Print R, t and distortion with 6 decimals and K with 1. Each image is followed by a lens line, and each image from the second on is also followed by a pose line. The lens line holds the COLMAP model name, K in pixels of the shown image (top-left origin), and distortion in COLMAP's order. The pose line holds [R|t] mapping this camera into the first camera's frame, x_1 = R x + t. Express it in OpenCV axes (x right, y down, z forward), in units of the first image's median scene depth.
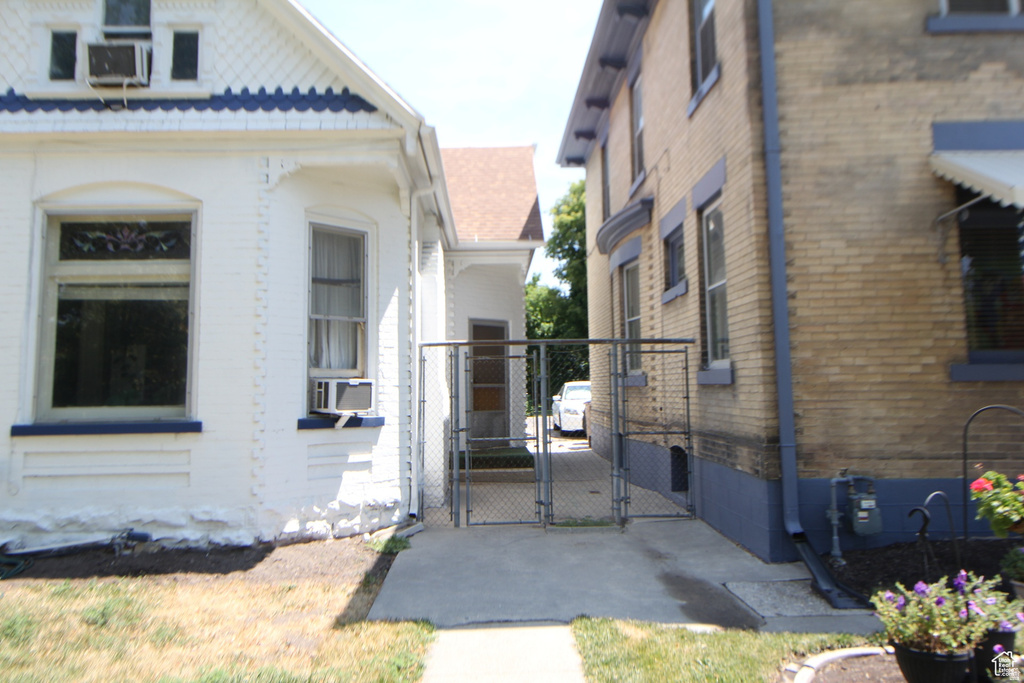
lens RADIAL K [[789.1, 0, 531.8], [0, 789.1, 301.6], [0, 0, 1]] dist [0.009258, 0.001240]
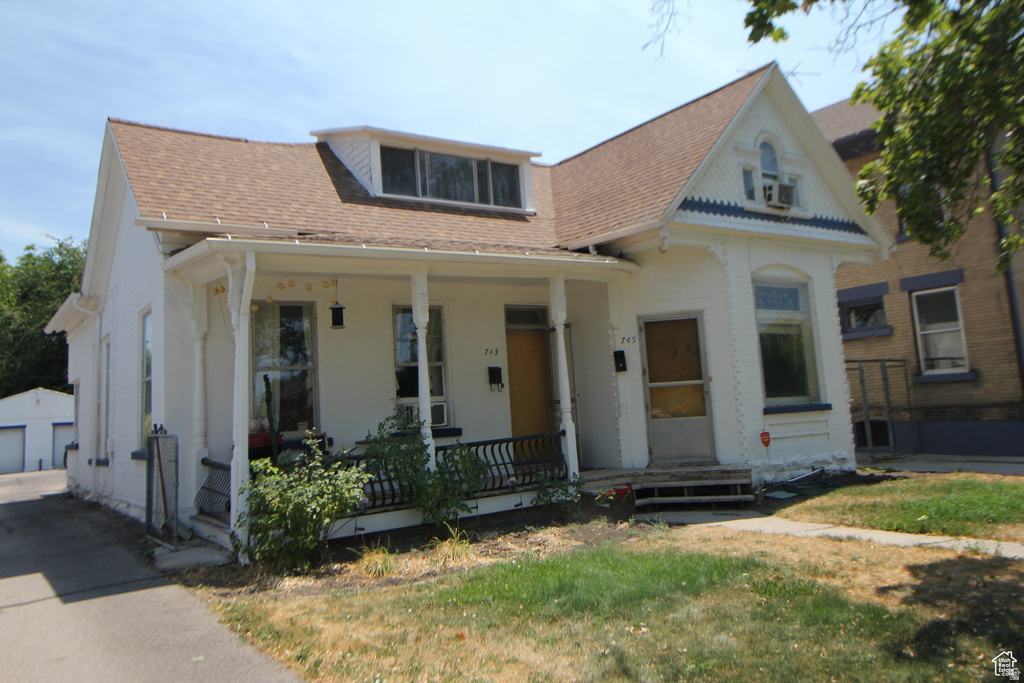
lens RADIAL K [[789.1, 0, 531.8], [0, 789.1, 301.6], [0, 0, 1]] dist [0.009258, 0.001240]
pose [[0.841455, 0.040110, 0.538836, -1.875183], [-0.014271, 0.998543, -0.052044, 0.024465], [-0.540138, 0.036103, 0.840801, -0.130034]]
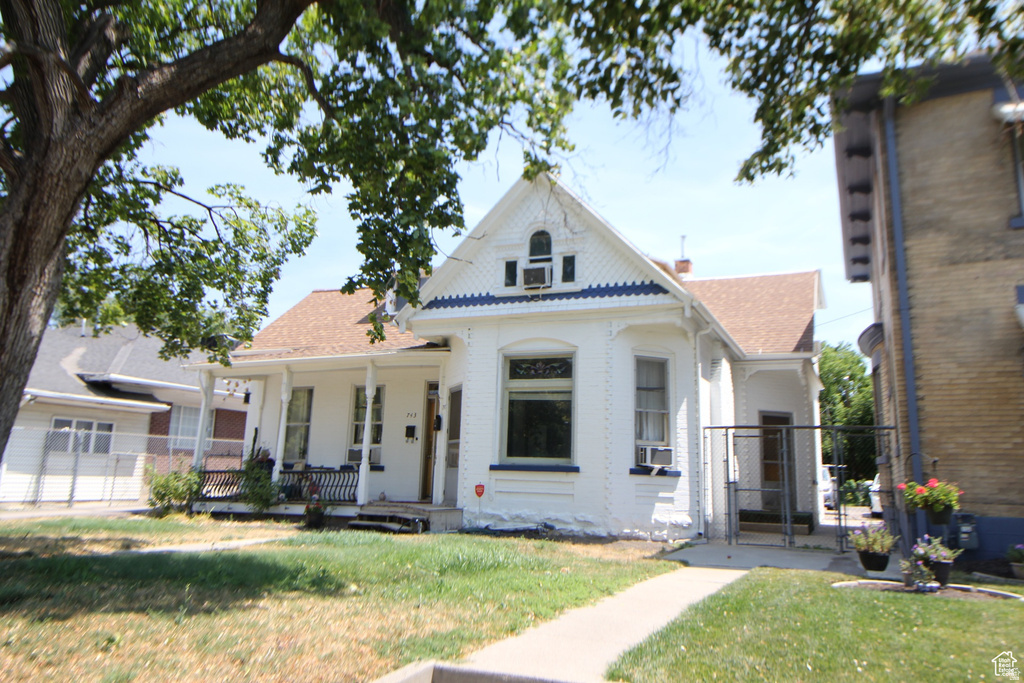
lens RADIAL K [[789.1, 0, 531.8], [0, 789.1, 301.6], [0, 0, 1]] dist [0.009258, 0.001240]
pose [[0.905931, -0.053110, -0.420082, 0.269436], [0.004649, 0.993290, -0.115554, -0.018529], [0.423400, 0.102731, 0.900099, -0.726128]]
